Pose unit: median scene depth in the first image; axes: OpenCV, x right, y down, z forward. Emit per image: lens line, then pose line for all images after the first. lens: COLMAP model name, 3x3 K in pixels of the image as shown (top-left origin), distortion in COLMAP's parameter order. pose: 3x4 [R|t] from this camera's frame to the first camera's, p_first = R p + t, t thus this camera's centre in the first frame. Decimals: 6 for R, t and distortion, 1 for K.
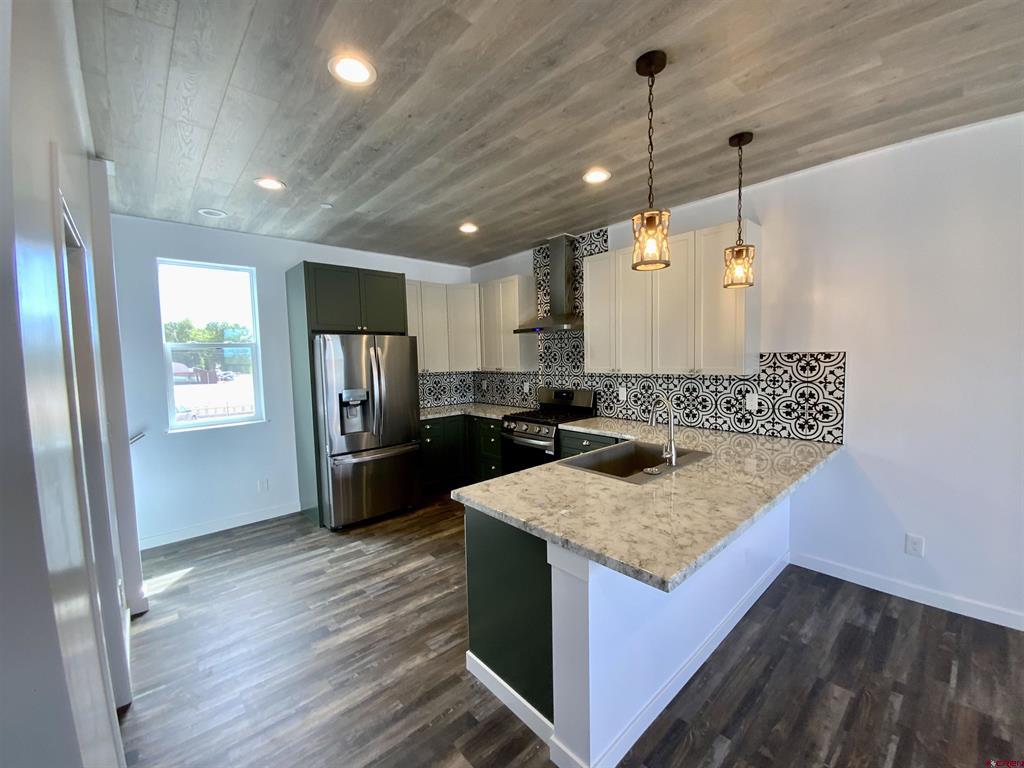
lens RADIAL K [[420.2, 0, 512.0], [0, 420.2, 384.0], [0, 0, 1]] dist [-0.023337, -0.000146]
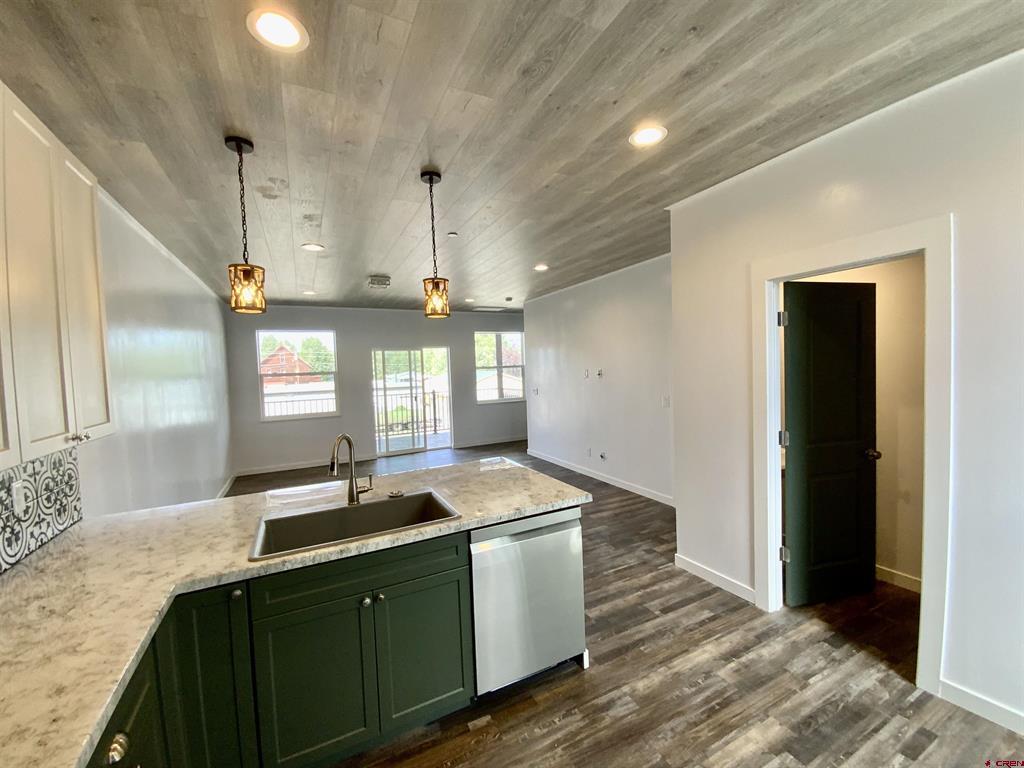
lens RADIAL K [[420.2, 0, 512.0], [0, 420.2, 384.0], [0, 0, 1]] dist [-0.023337, -0.000146]
pose [[-0.963625, 0.049163, 0.262698, -0.127493], [0.079659, 0.991092, 0.106727, -0.083633], [-0.255111, 0.123771, -0.958957, 1.074948]]
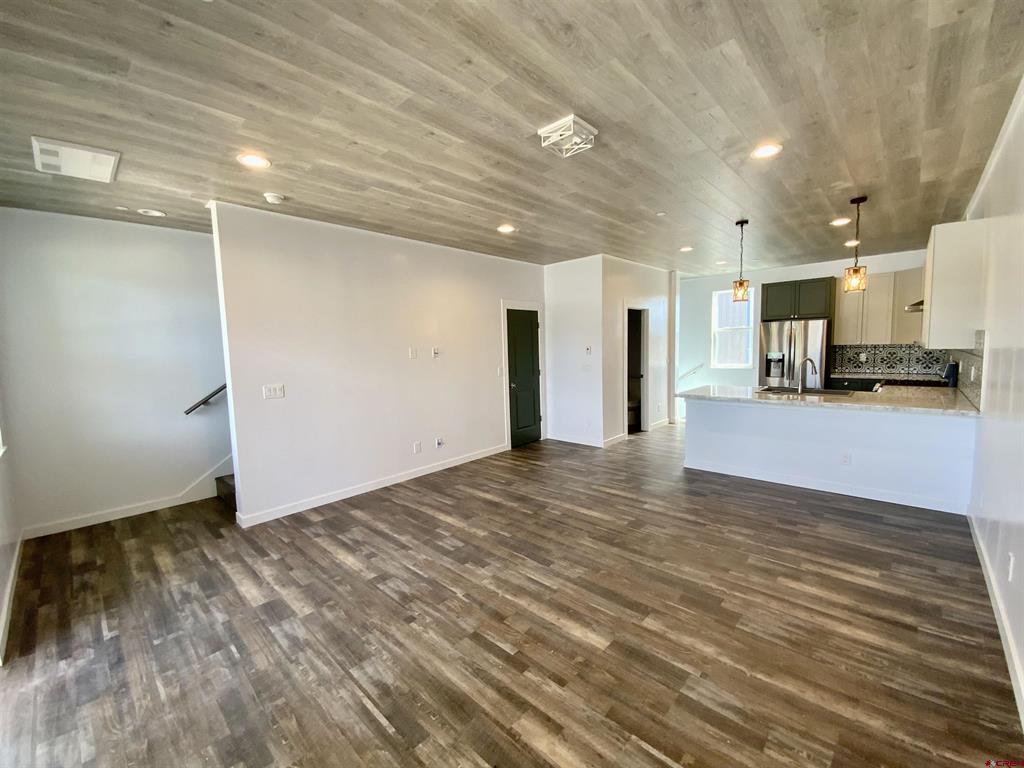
lens RADIAL K [[411.4, 0, 512.0], [0, 411.4, 384.0], [0, 0, 1]] dist [-0.017319, -0.000307]
pose [[0.097967, 0.112229, -0.988841, 1.279883], [-0.046512, 0.993051, 0.108099, 0.009183], [0.994102, 0.035403, 0.102507, -0.302004]]
